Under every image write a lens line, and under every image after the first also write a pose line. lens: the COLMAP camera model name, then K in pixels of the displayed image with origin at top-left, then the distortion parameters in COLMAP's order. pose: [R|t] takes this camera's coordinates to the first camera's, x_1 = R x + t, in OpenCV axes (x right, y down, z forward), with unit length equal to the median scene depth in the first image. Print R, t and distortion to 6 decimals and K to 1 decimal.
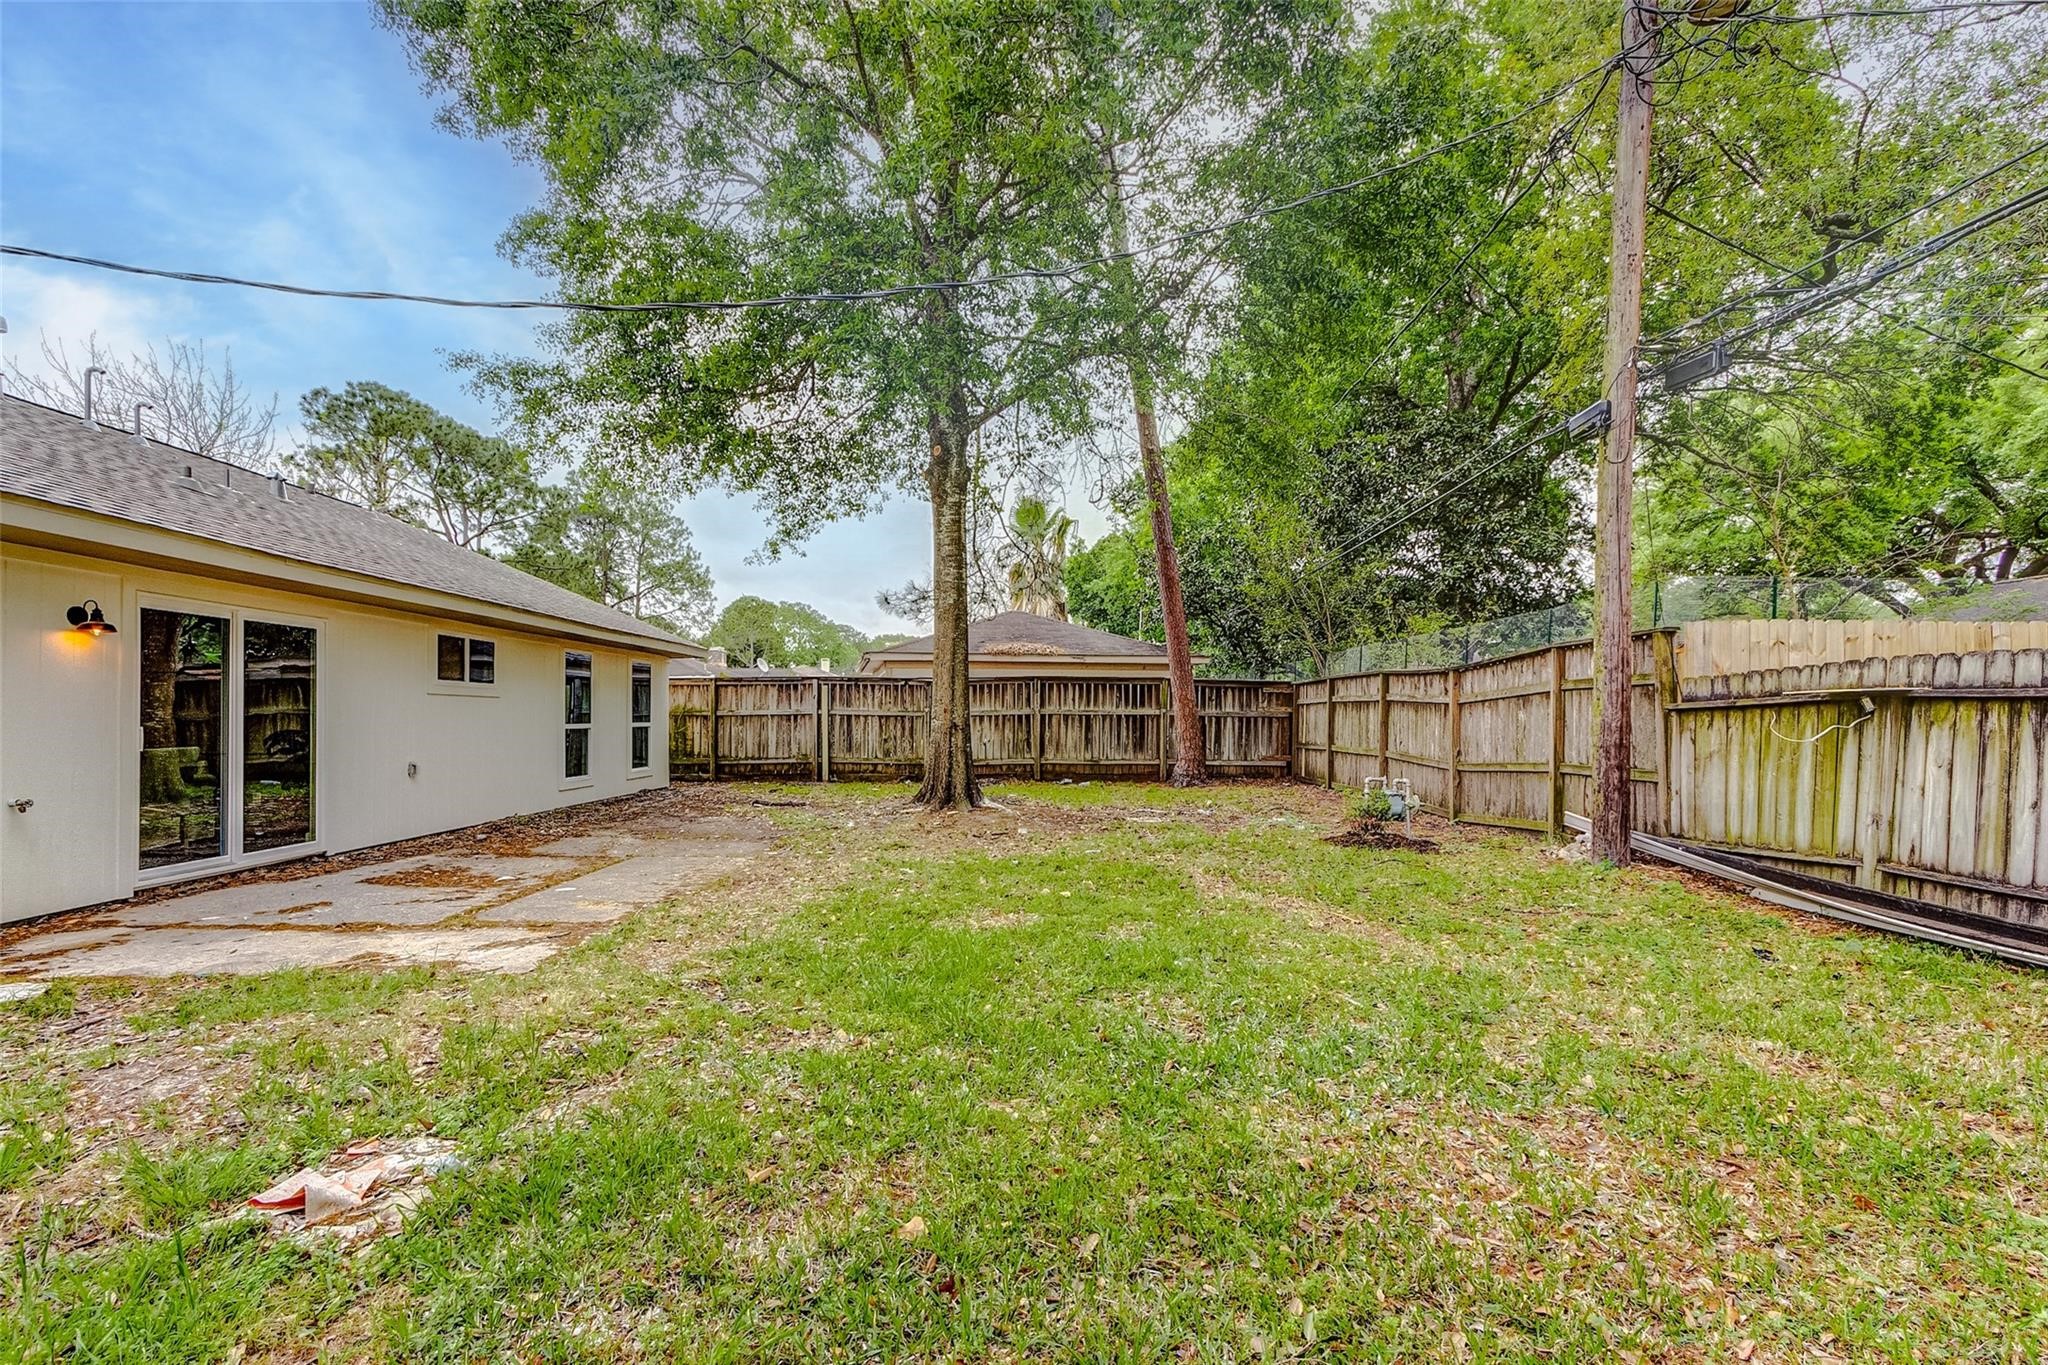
lens RADIAL K [[947.3, 0, 1001.9], [0, 947.3, 717.5], [0, 0, 1]] dist [0.015851, -0.000744]
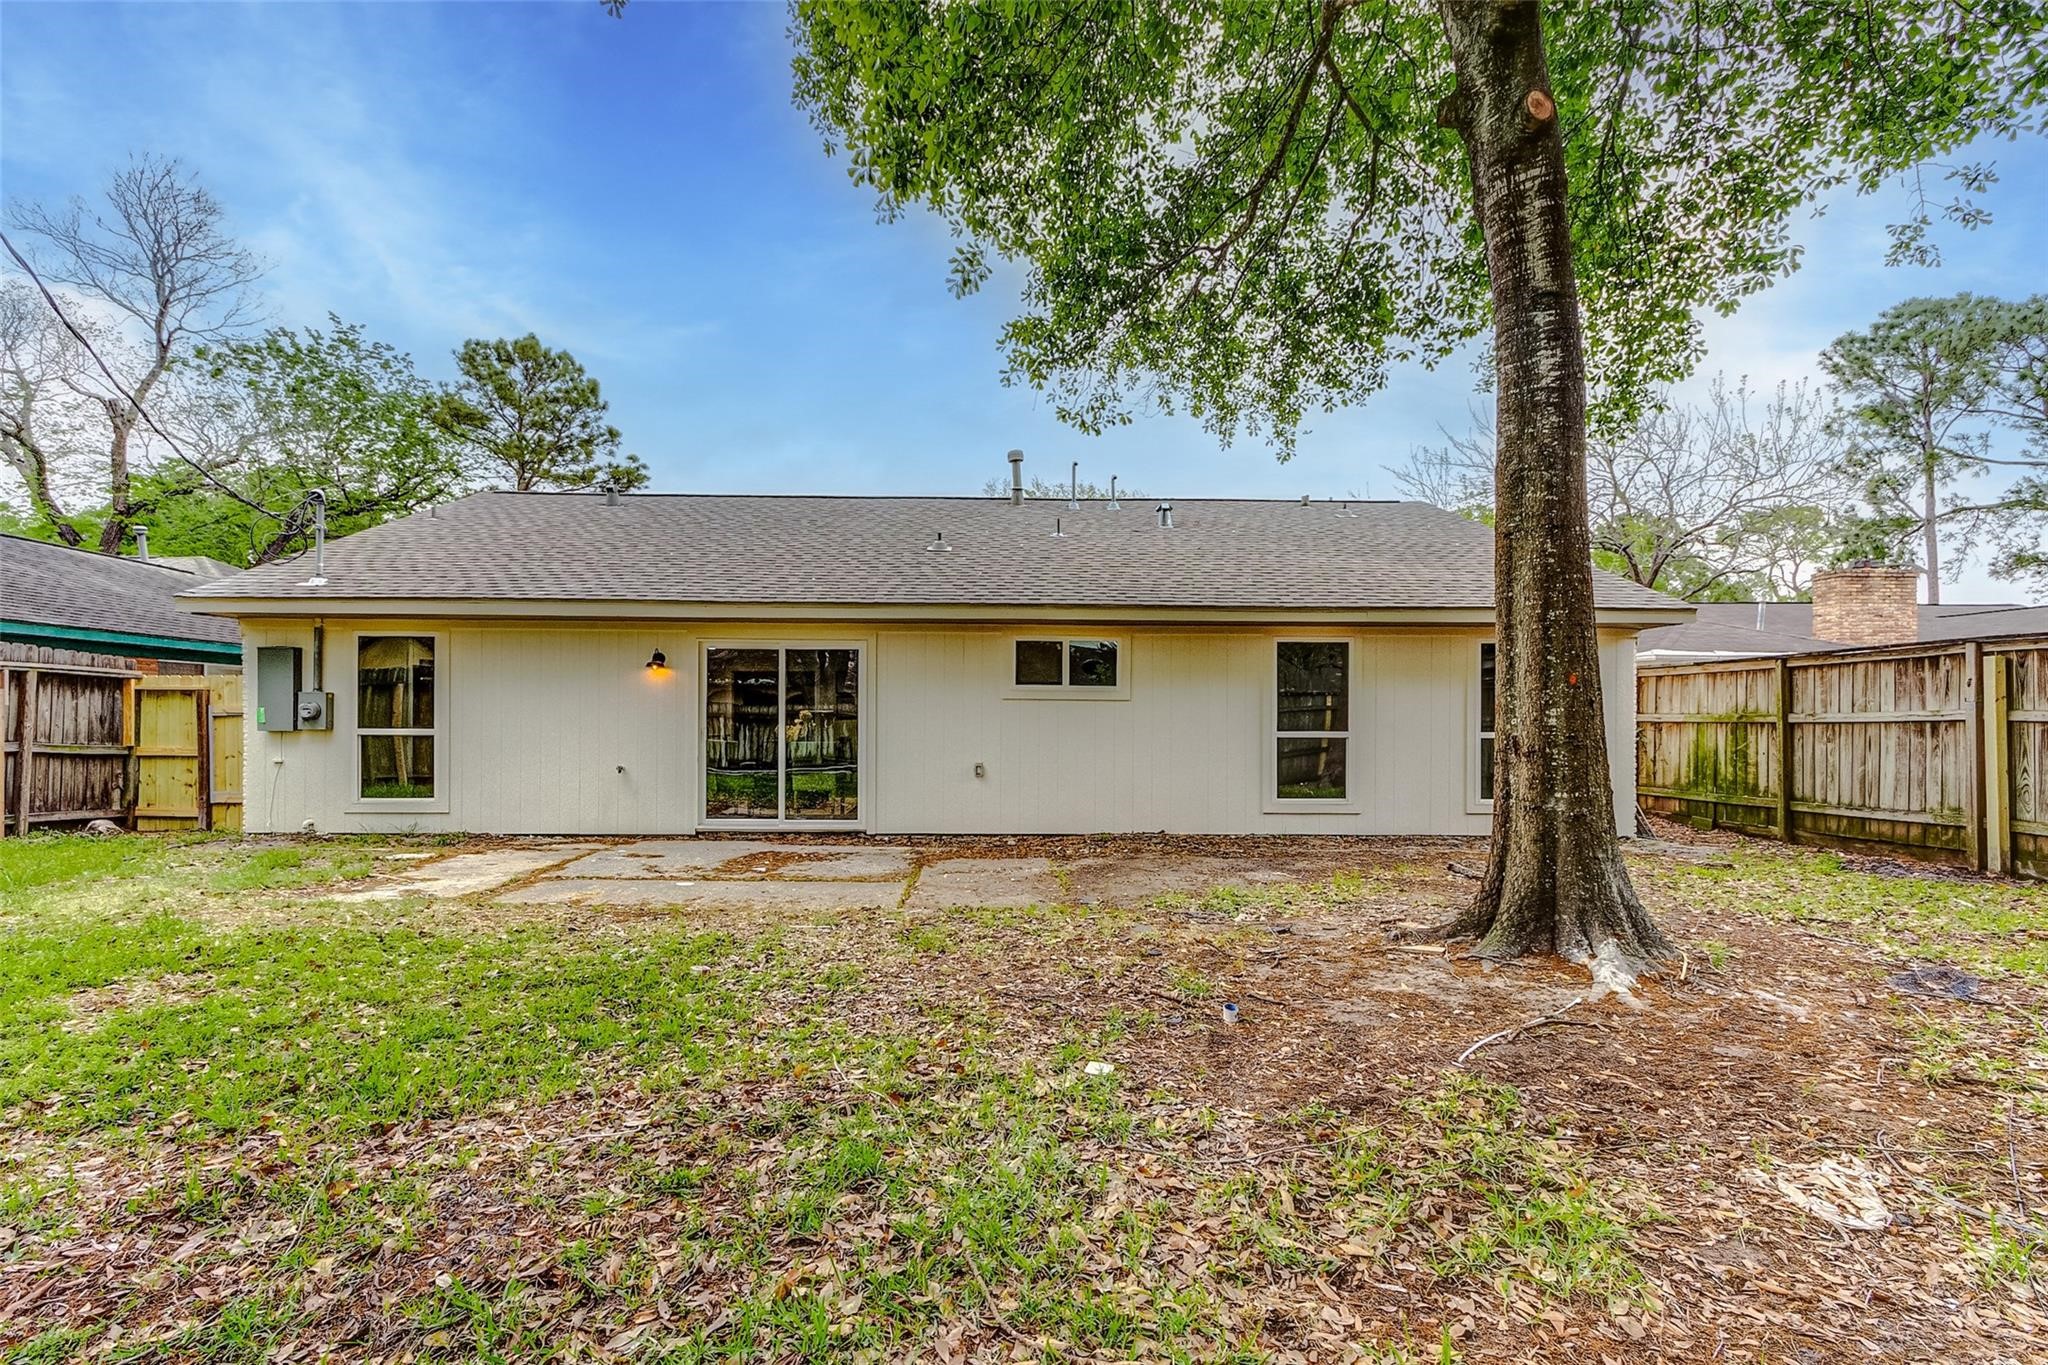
lens RADIAL K [[947.3, 0, 1001.9], [0, 947.3, 717.5], [0, 0, 1]] dist [0.015851, -0.000744]
pose [[0.037848, -0.003707, -0.999277, 0.242760], [-0.005602, 0.999977, -0.003922, -0.000358], [0.999268, 0.005747, 0.037826, 0.527891]]
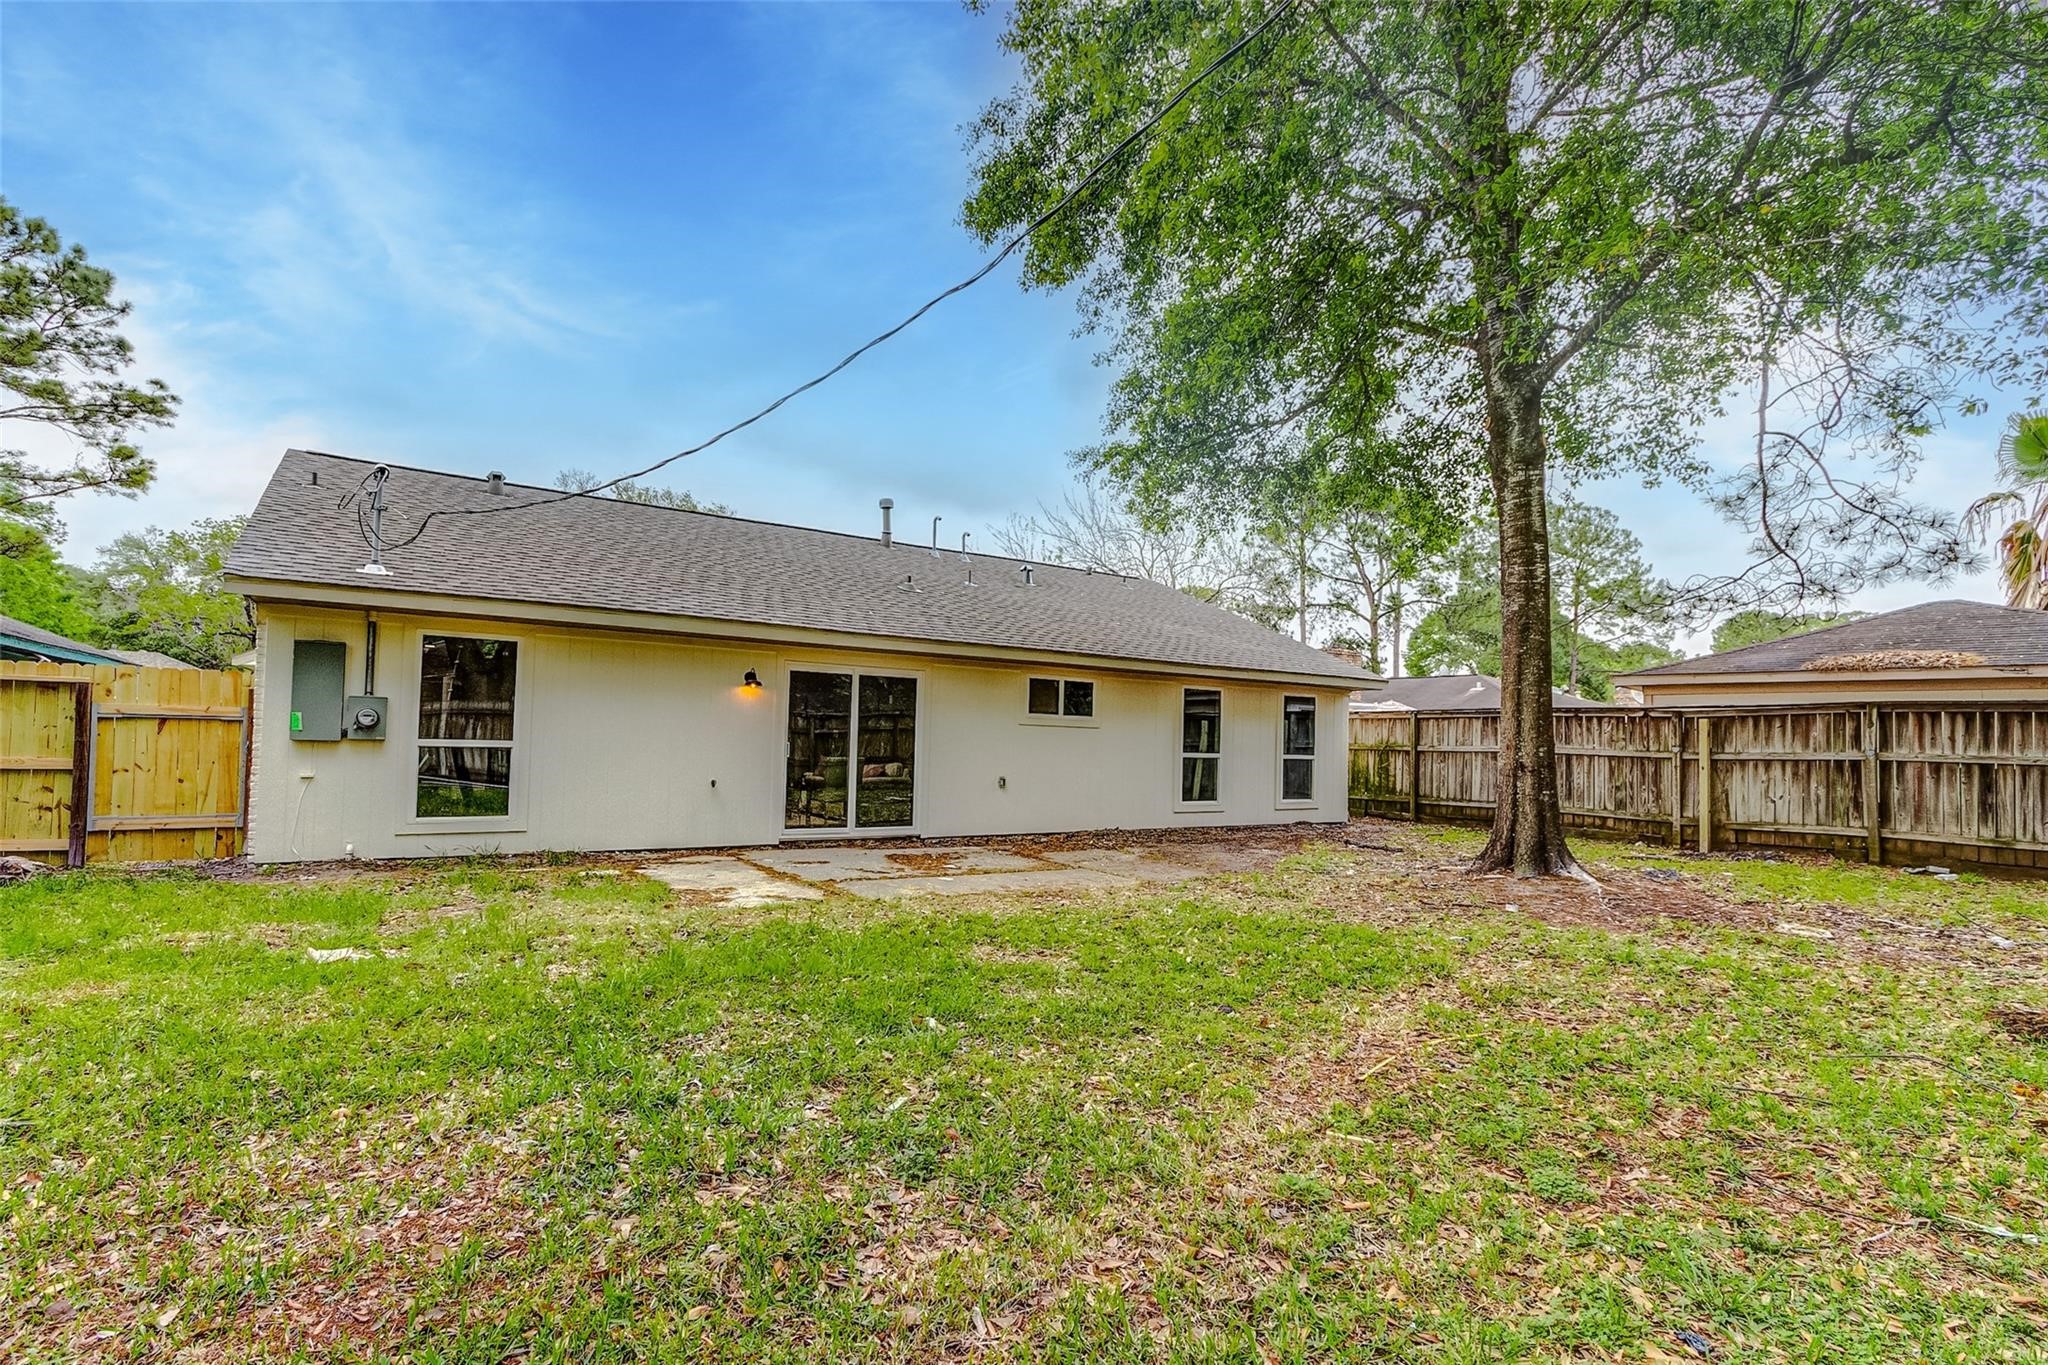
lens RADIAL K [[947.3, 0, 1001.9], [0, 947.3, 717.5], [0, 0, 1]] dist [0.015851, -0.000744]
pose [[0.556000, -0.007078, -0.831152, 0.250244], [-0.025932, 0.999329, -0.025857, -0.000244], [0.830777, 0.035930, 0.555444, 0.145578]]
